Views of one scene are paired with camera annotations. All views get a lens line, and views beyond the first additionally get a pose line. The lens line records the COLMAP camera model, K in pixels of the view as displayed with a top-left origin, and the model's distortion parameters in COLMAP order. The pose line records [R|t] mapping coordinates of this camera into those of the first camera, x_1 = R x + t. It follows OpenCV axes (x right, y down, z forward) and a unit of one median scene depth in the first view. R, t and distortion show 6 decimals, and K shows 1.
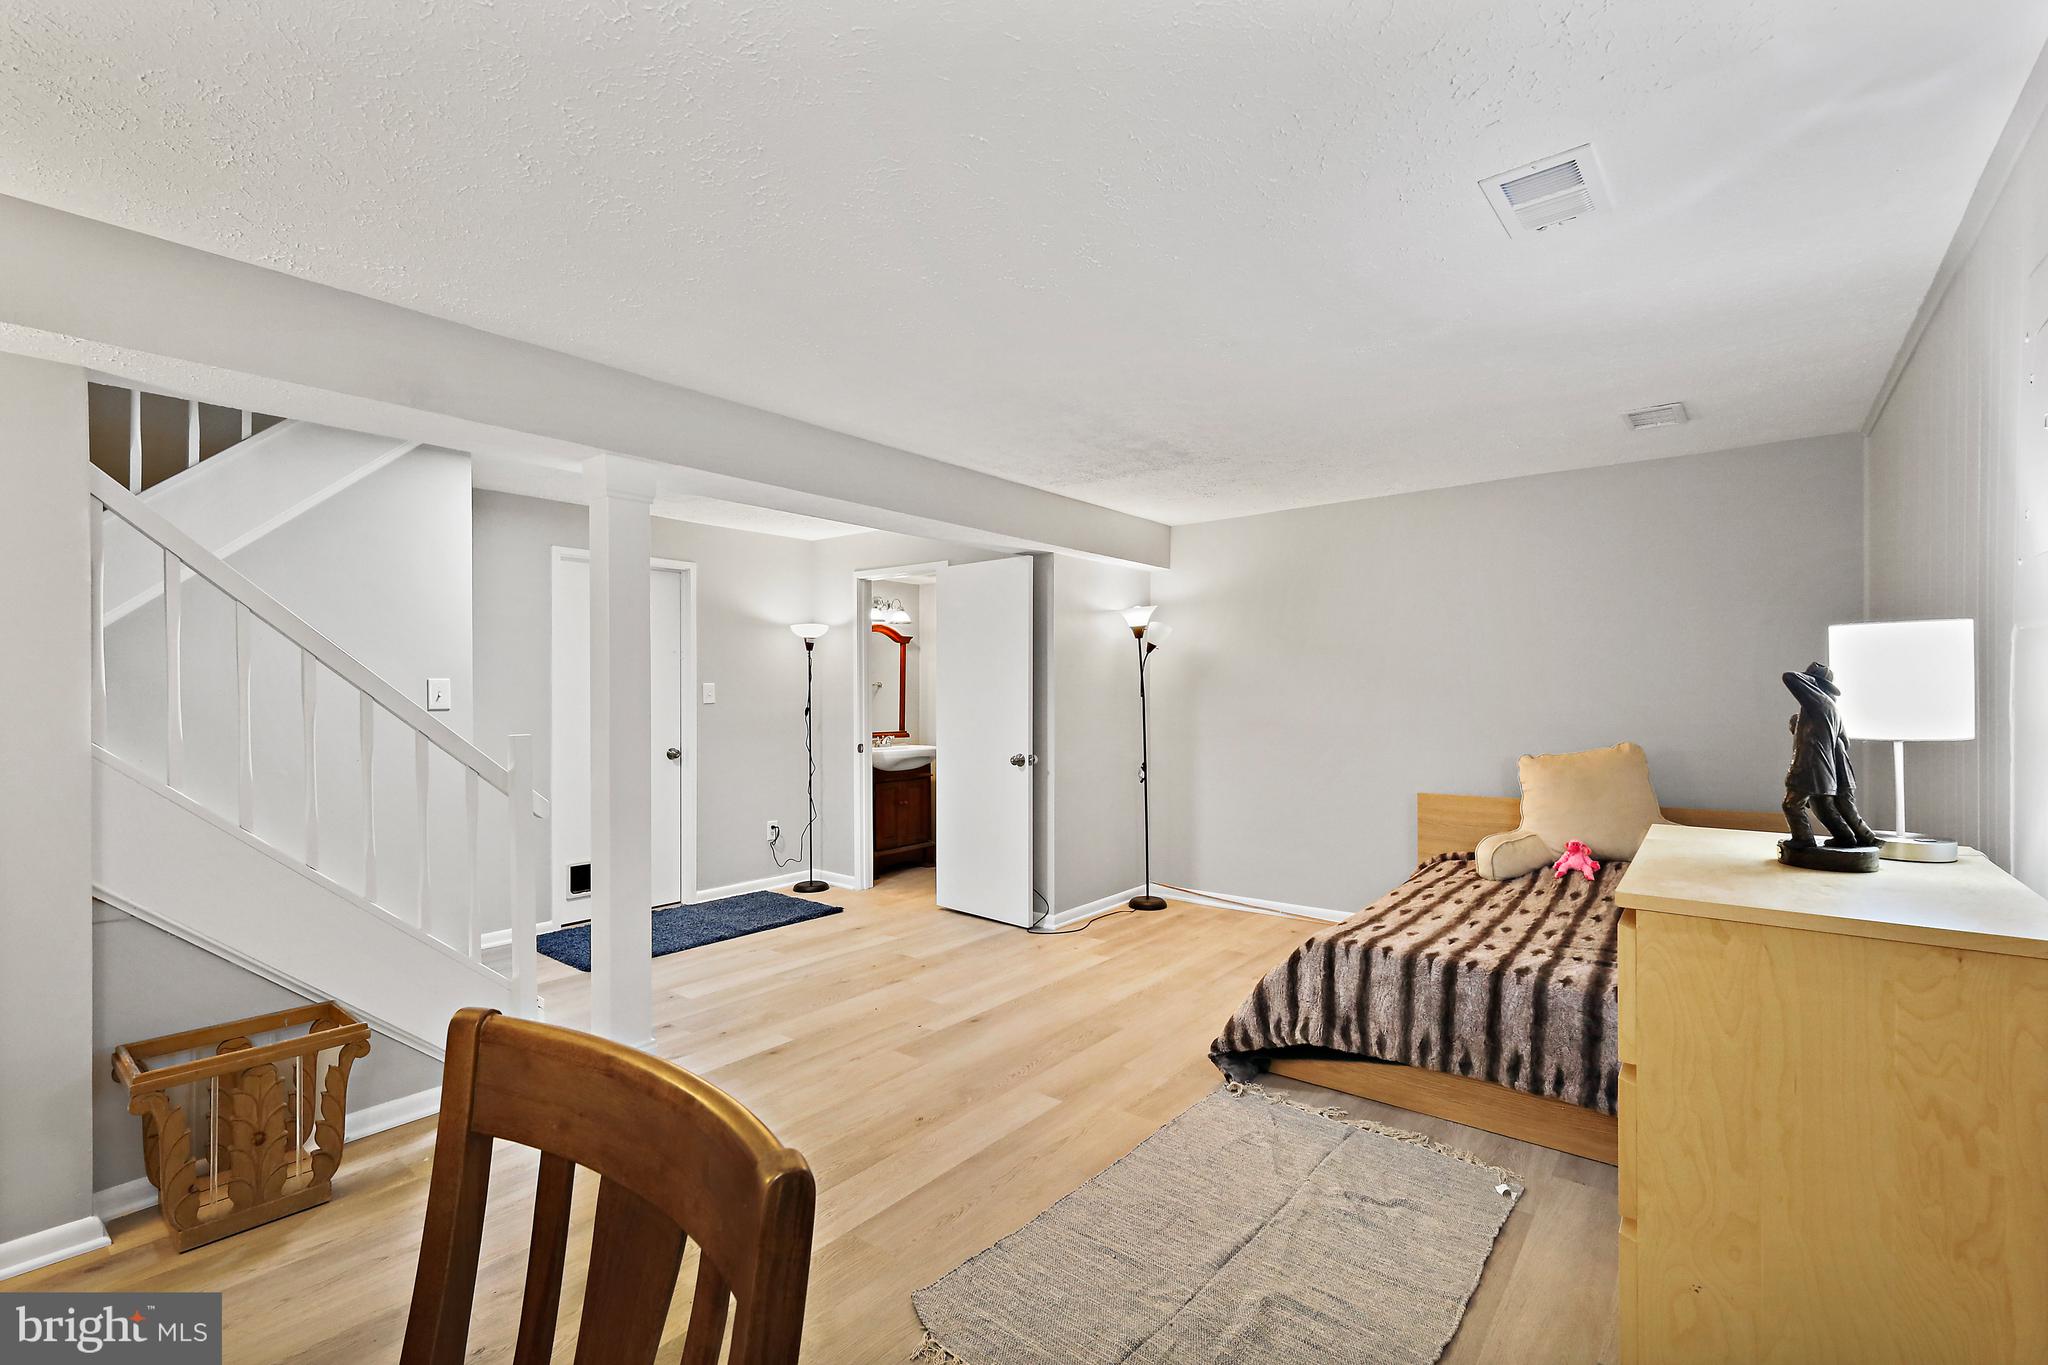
lens RADIAL K [[906.3, 0, 1024.0], [0, 906.3, 682.5], [0, 0, 1]] dist [-0.000360, -0.000025]
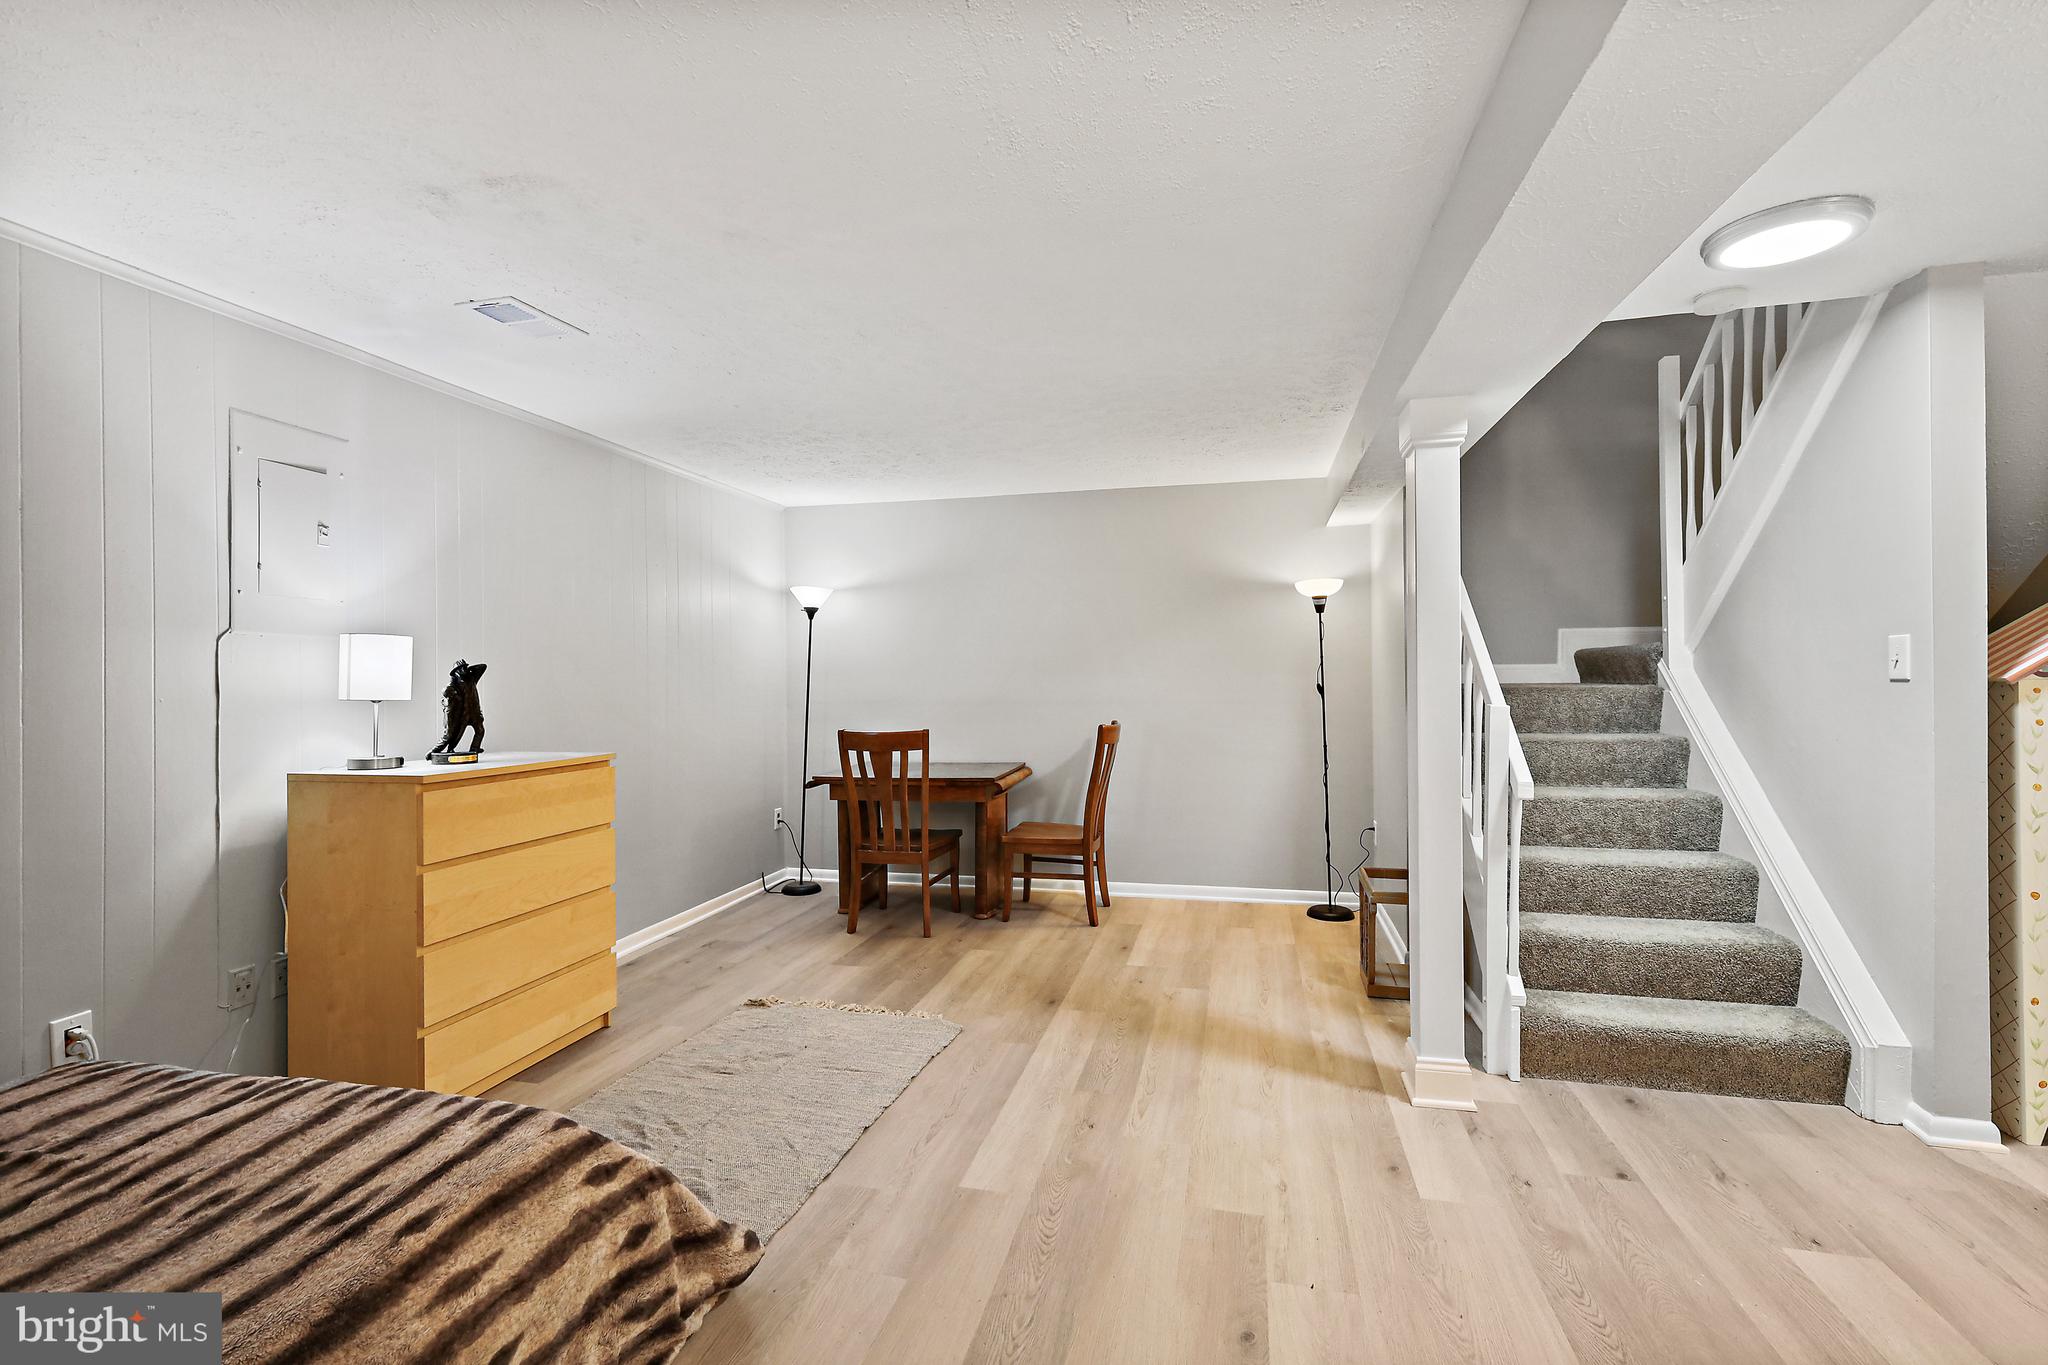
lens RADIAL K [[884.5, 0, 1030.7], [0, 884.5, 675.6], [0, 0, 1]] dist [0.001014, -0.000054]
pose [[-0.902639, 0.008686, -0.430311, 0.276361], [0.013511, 0.999875, -0.008159, 0.026369], [0.430187, -0.013179, -0.902644, 1.528476]]
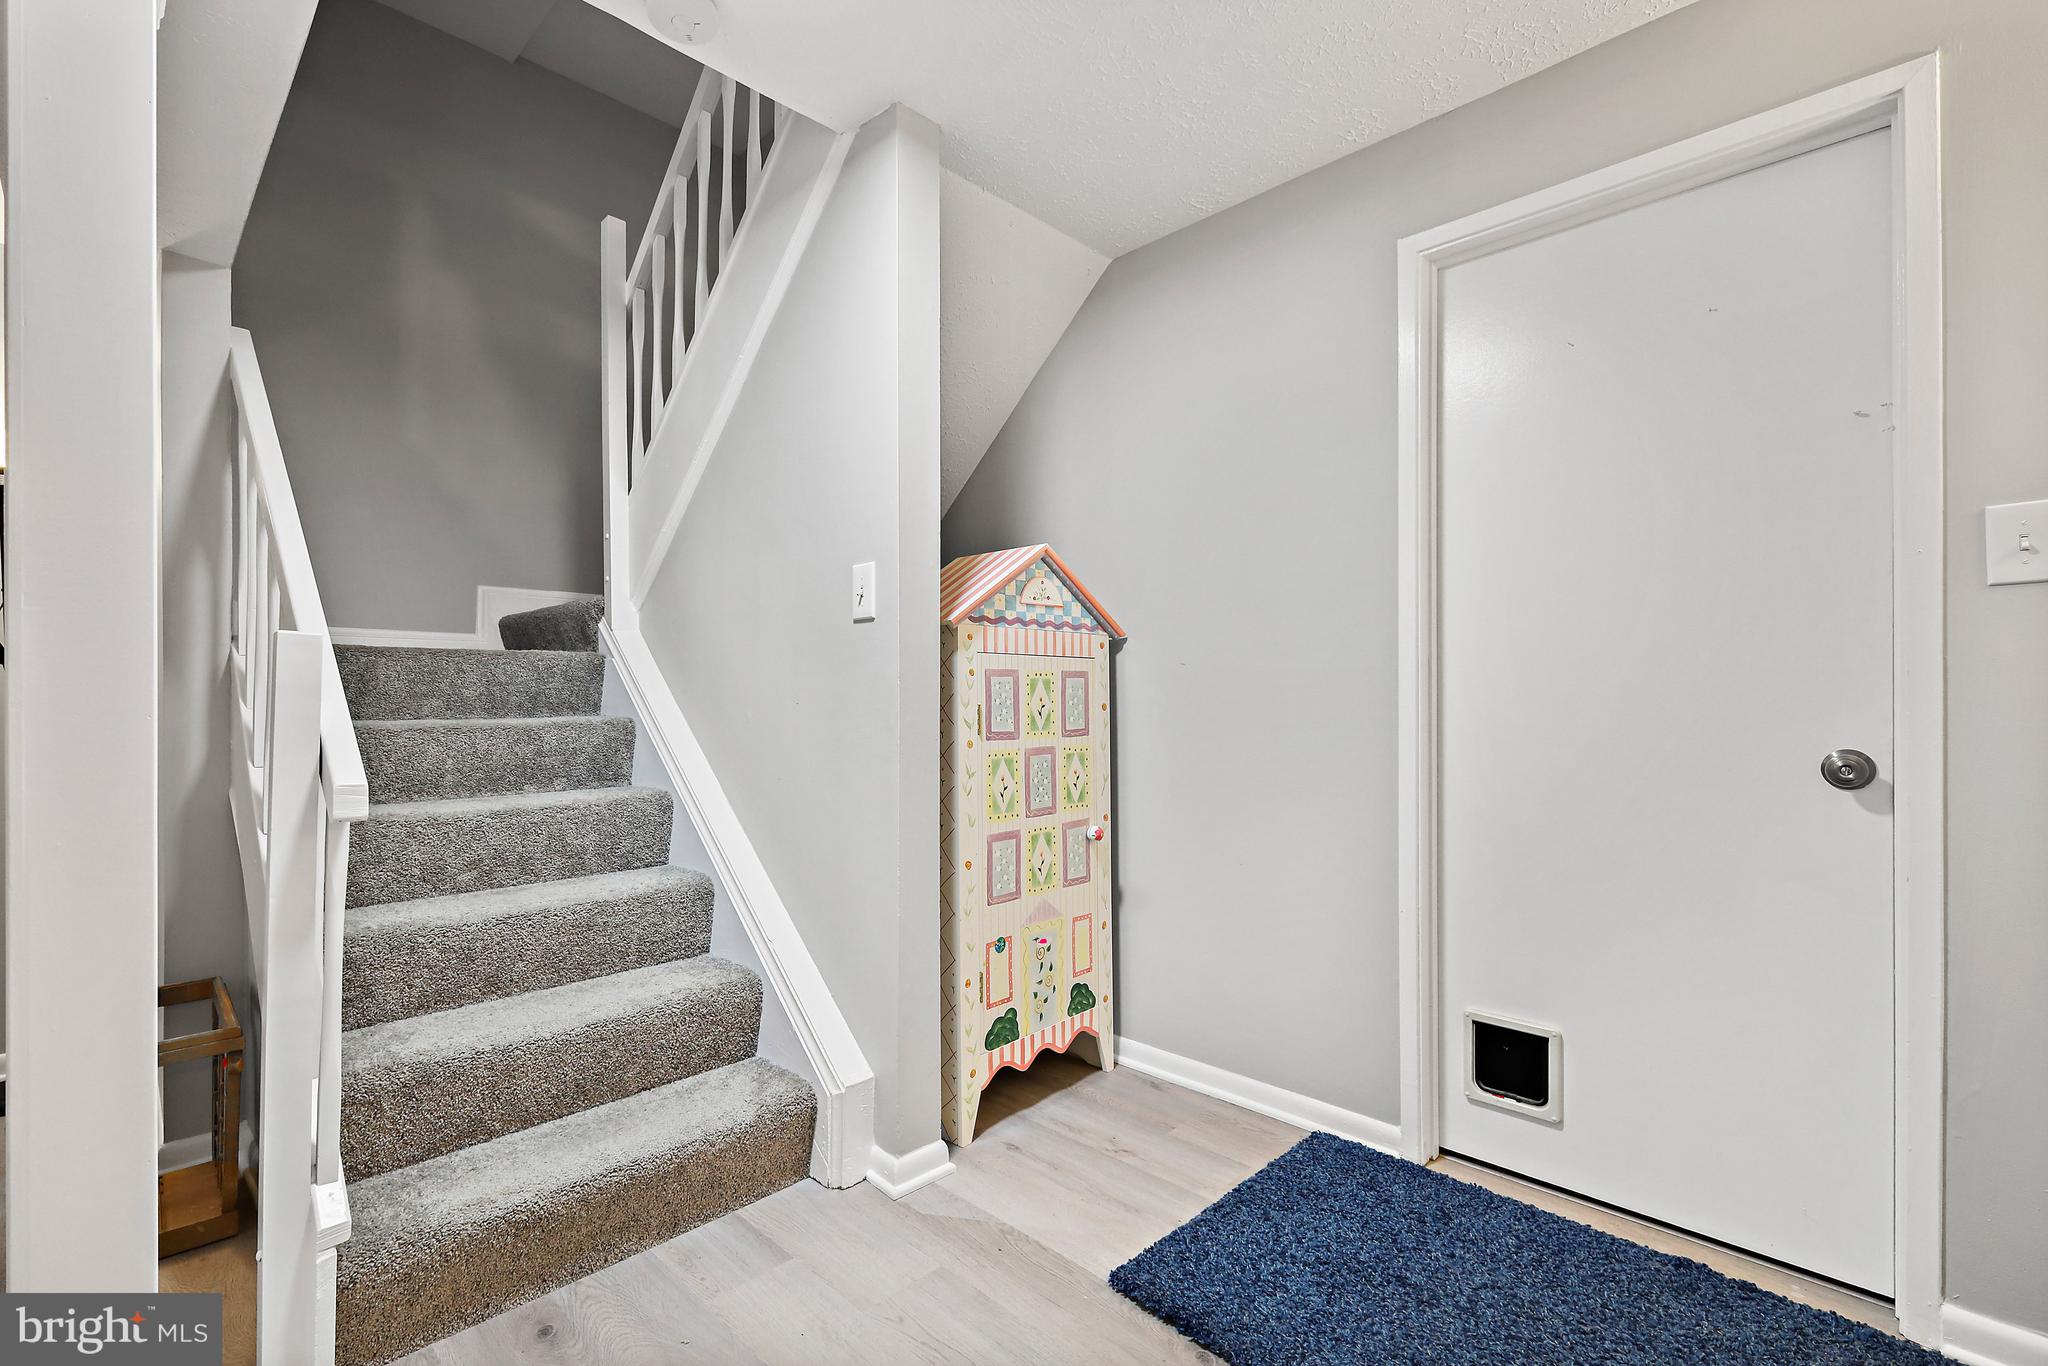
lens RADIAL K [[905.8, 0, 993.9], [0, 905.8, 702.4], [0, 0, 1]] dist [0.000109, 0.000065]
pose [[-0.104225, 0.004085, -0.994545, -0.122791], [0.010884, 0.999936, 0.002967, 0.091159], [0.994494, -0.010515, -0.104263, 1.311992]]
